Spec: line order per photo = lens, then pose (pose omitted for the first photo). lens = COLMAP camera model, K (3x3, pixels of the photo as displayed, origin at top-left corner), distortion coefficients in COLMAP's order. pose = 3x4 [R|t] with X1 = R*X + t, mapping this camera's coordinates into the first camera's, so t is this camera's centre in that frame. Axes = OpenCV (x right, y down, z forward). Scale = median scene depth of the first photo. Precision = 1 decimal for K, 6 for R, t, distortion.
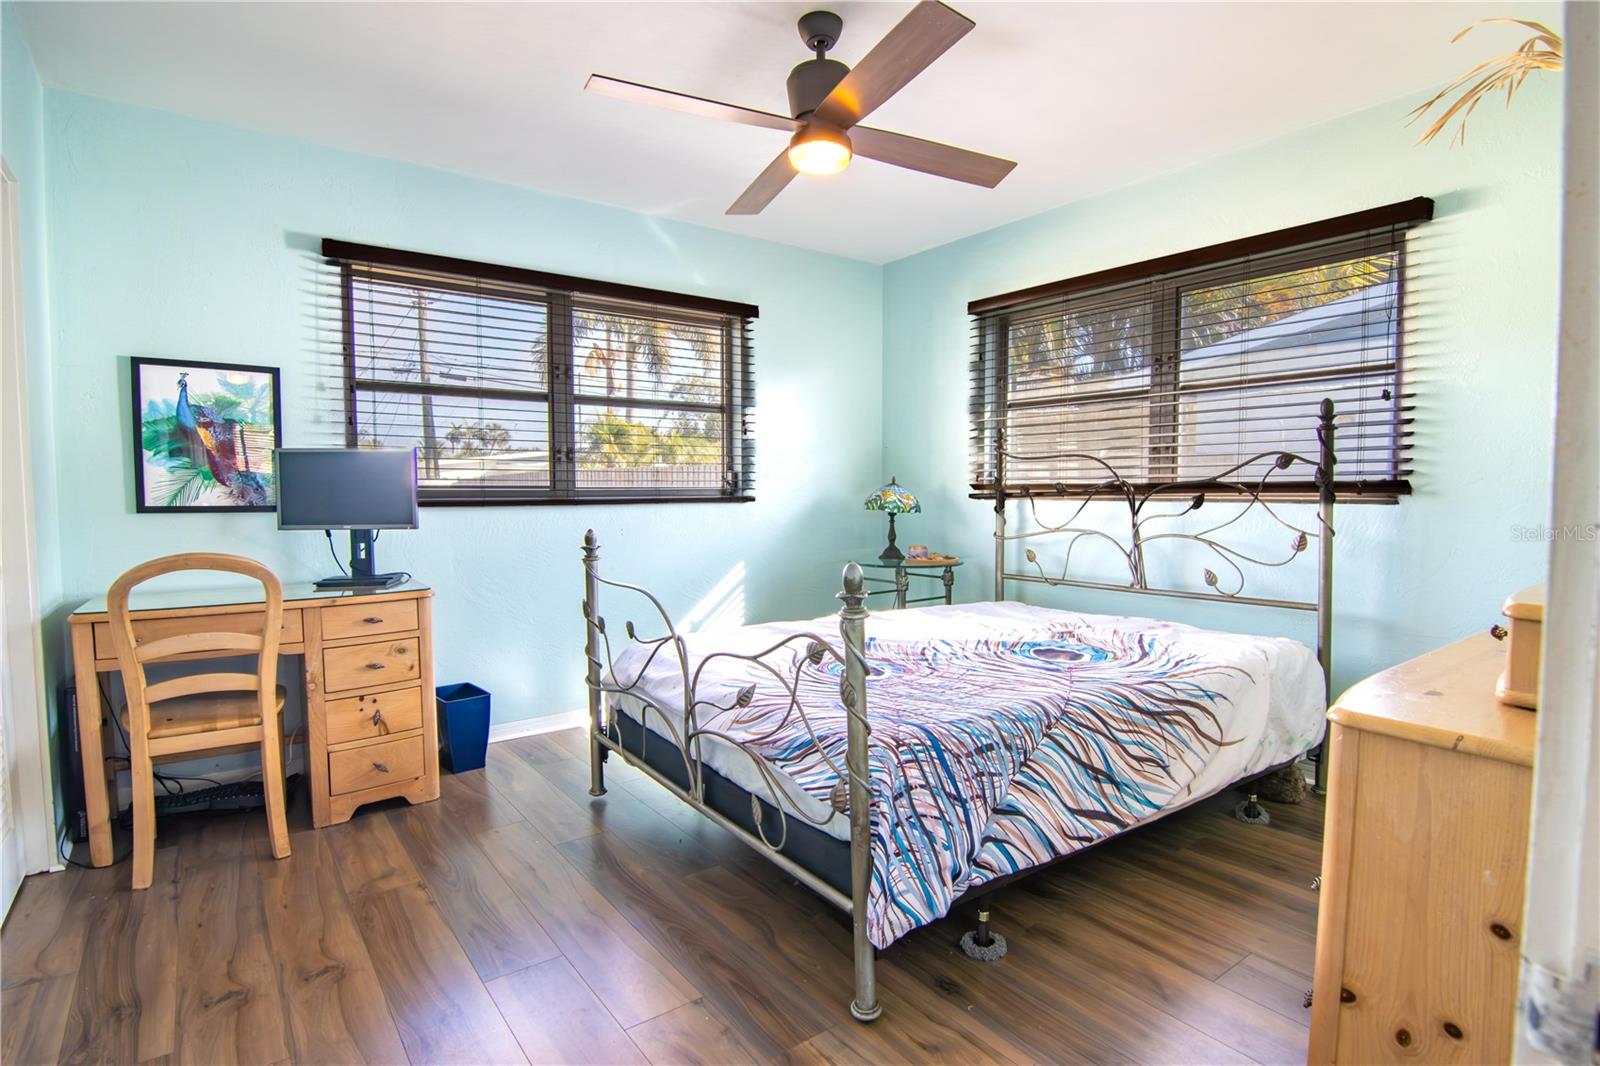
lens RADIAL K [[811.9, 0, 806.6], [0, 811.9, 532.0], [0, 0, 1]] dist [-0.006131, -0.010614]
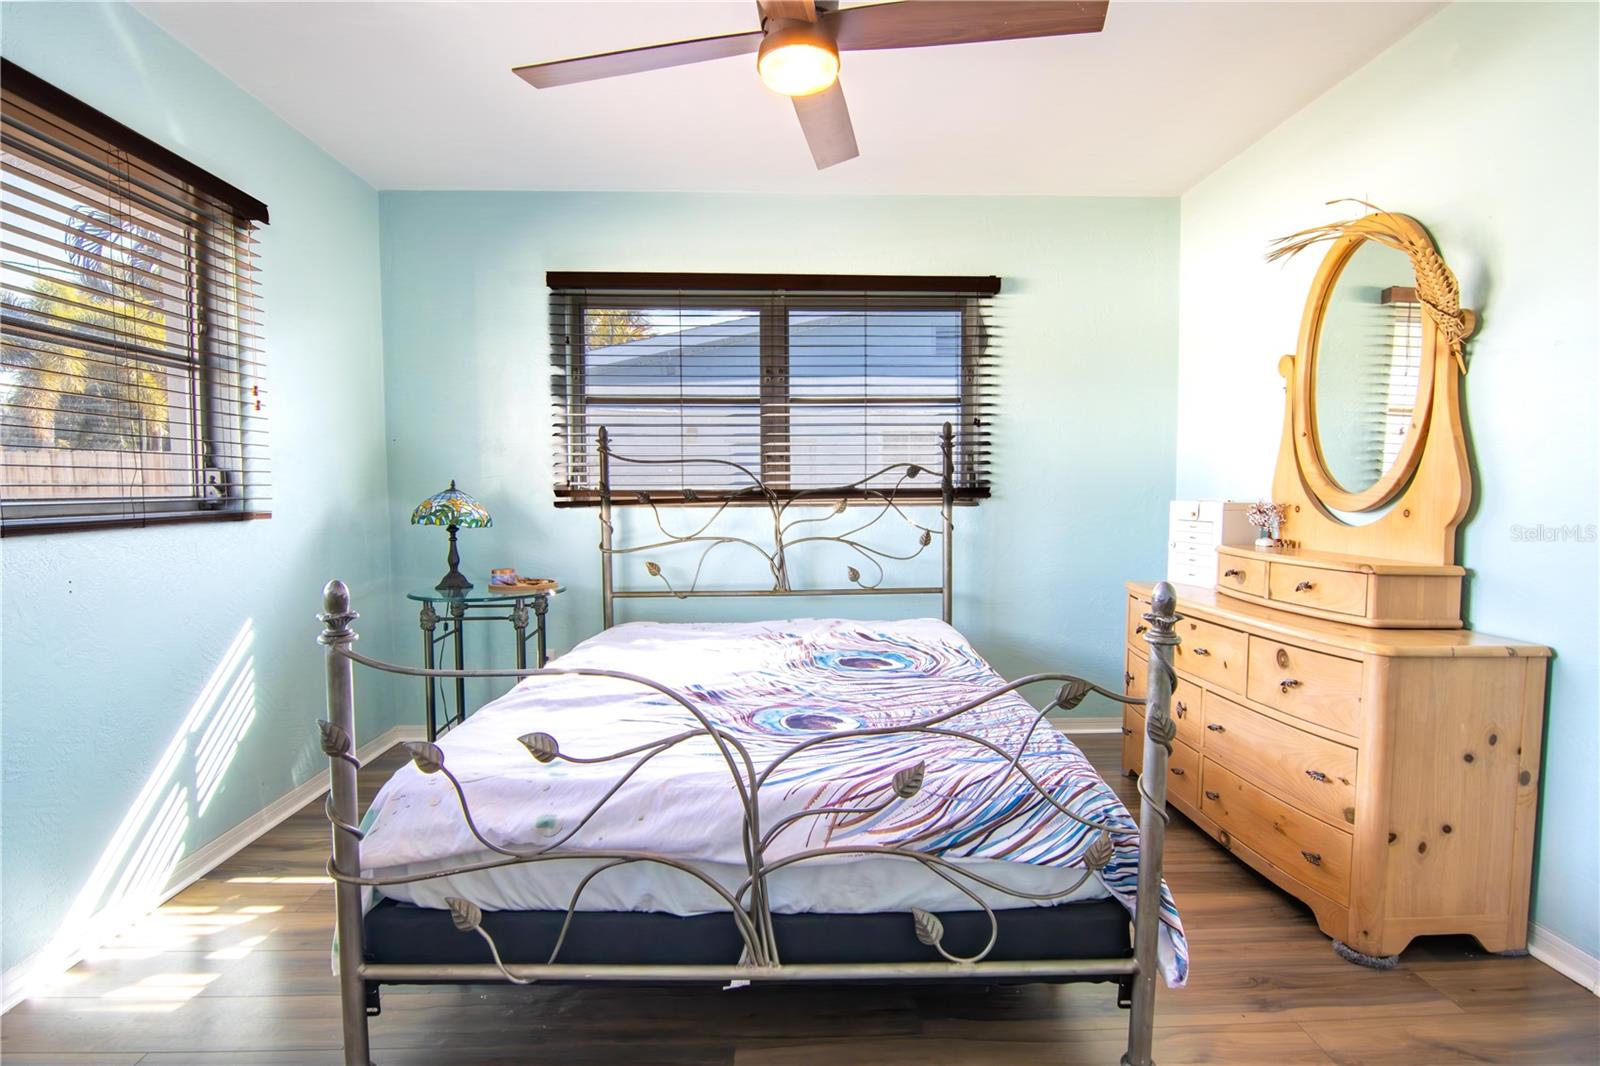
lens RADIAL K [[811.9, 0, 801.7], [0, 811.9, 539.5], [0, 0, 1]] dist [-0.006131, -0.010614]
pose [[0.567387, -0.050233, 0.821918, -0.461520], [0.047535, 0.998471, 0.028209, -0.026360], [-0.822078, 0.023064, 0.568908, 0.420594]]
